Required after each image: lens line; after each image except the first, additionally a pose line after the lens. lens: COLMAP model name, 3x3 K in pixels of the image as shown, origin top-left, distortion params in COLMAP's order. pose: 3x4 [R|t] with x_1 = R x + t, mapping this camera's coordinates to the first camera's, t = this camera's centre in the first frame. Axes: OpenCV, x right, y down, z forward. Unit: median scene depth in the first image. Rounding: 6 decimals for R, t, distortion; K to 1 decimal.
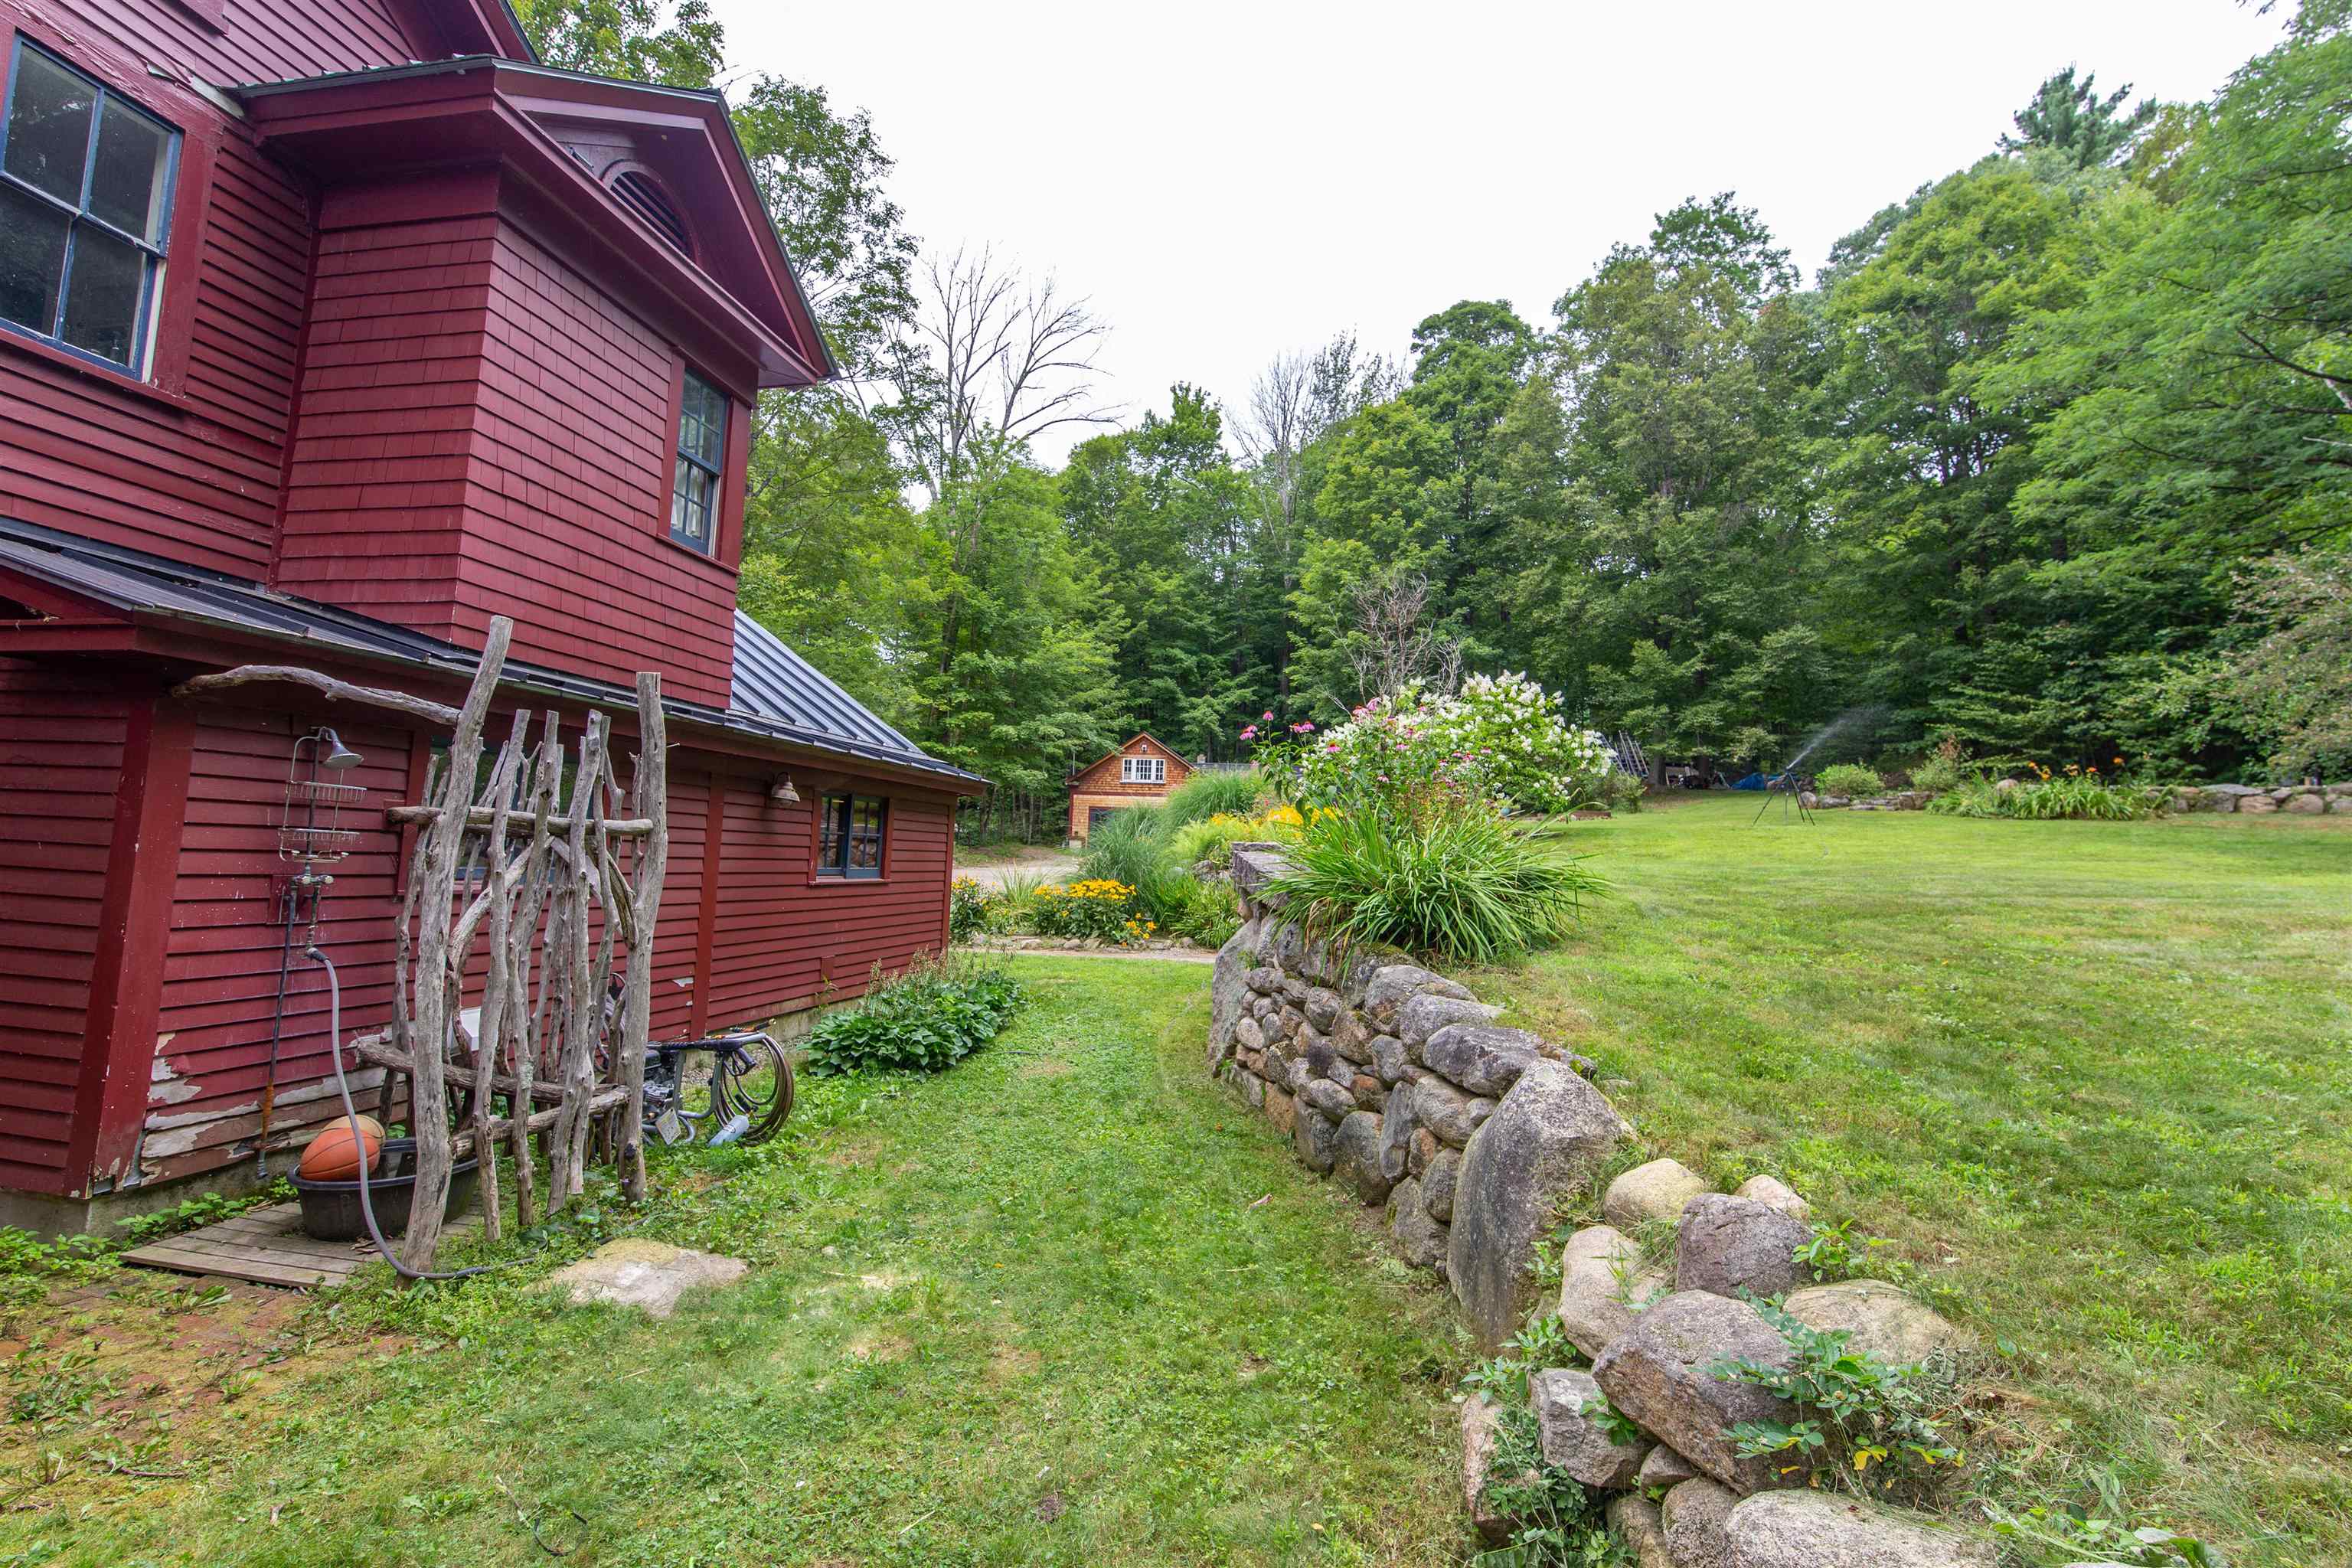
lens RADIAL K [[1011.5, 0, 1166.9], [0, 1011.5, 757.9], [0, 0, 1]] dist [-0.000509, -0.000073]
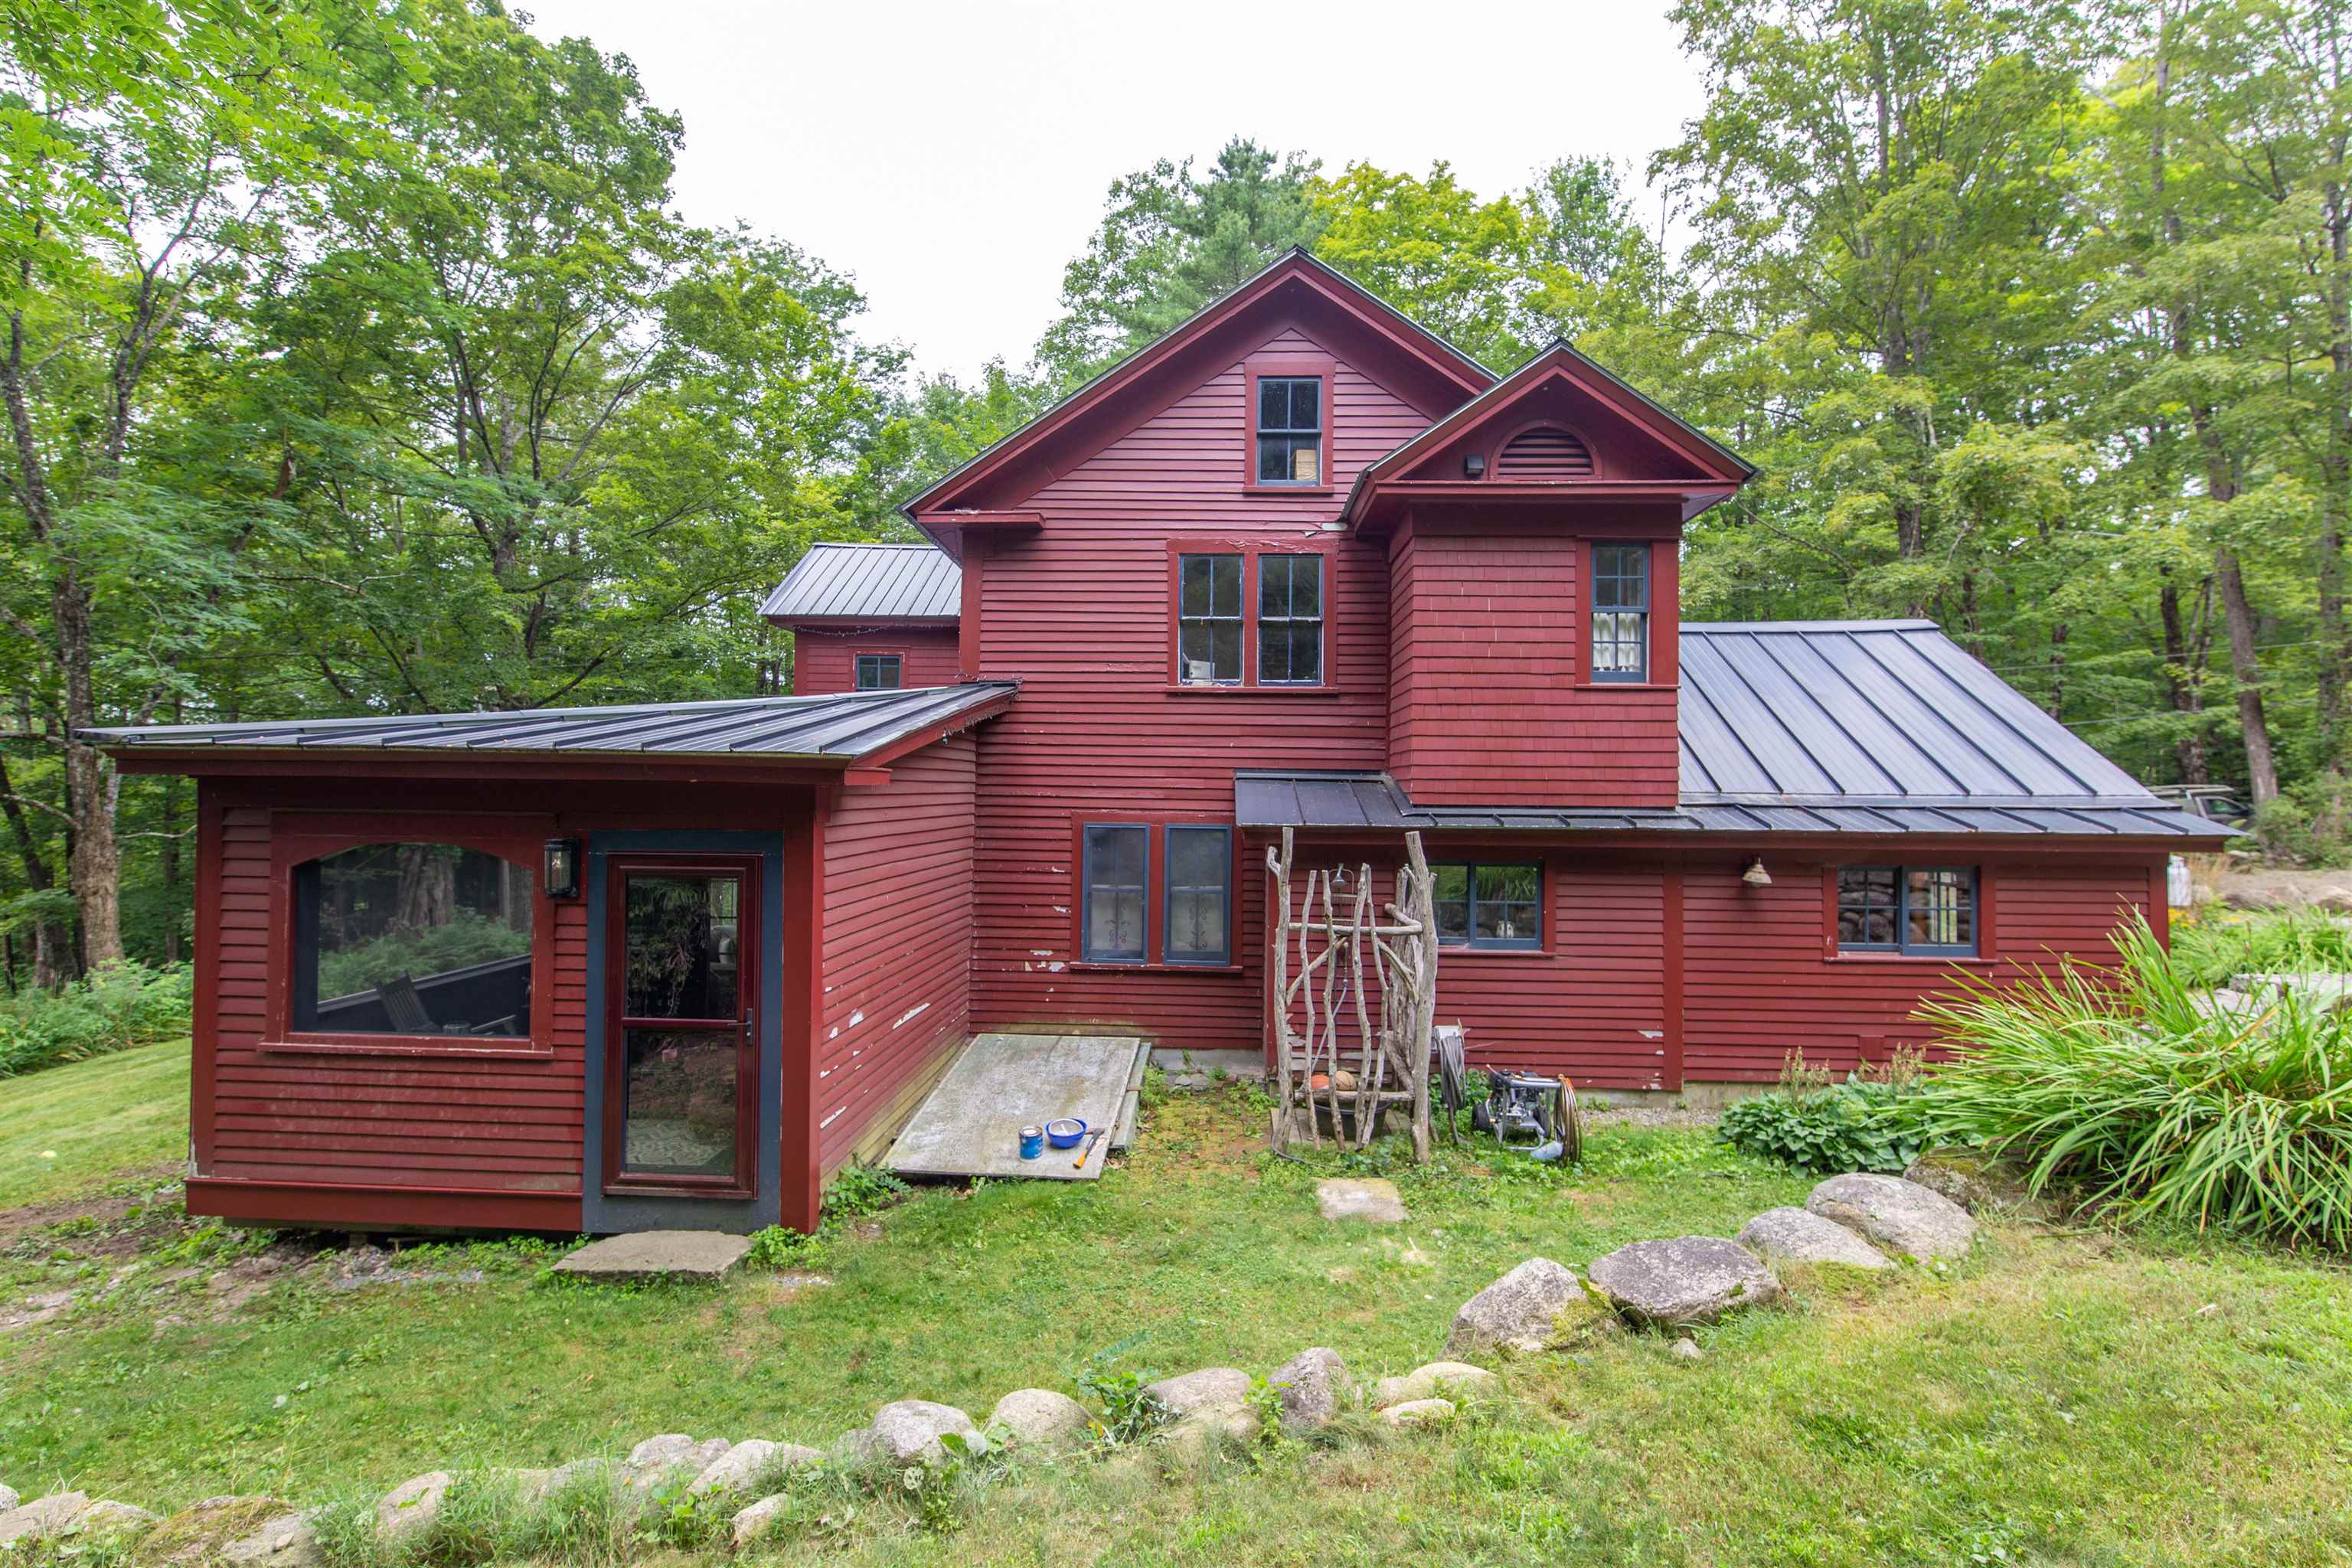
lens RADIAL K [[1011.5, 0, 1166.9], [0, 1011.5, 757.9], [0, 0, 1]] dist [-0.000509, -0.000073]
pose [[0.163279, -0.077788, -0.983508, 0.893887], [0.098315, 0.993208, -0.062233, -0.126706], [0.981669, -0.086533, 0.169818, 0.322387]]
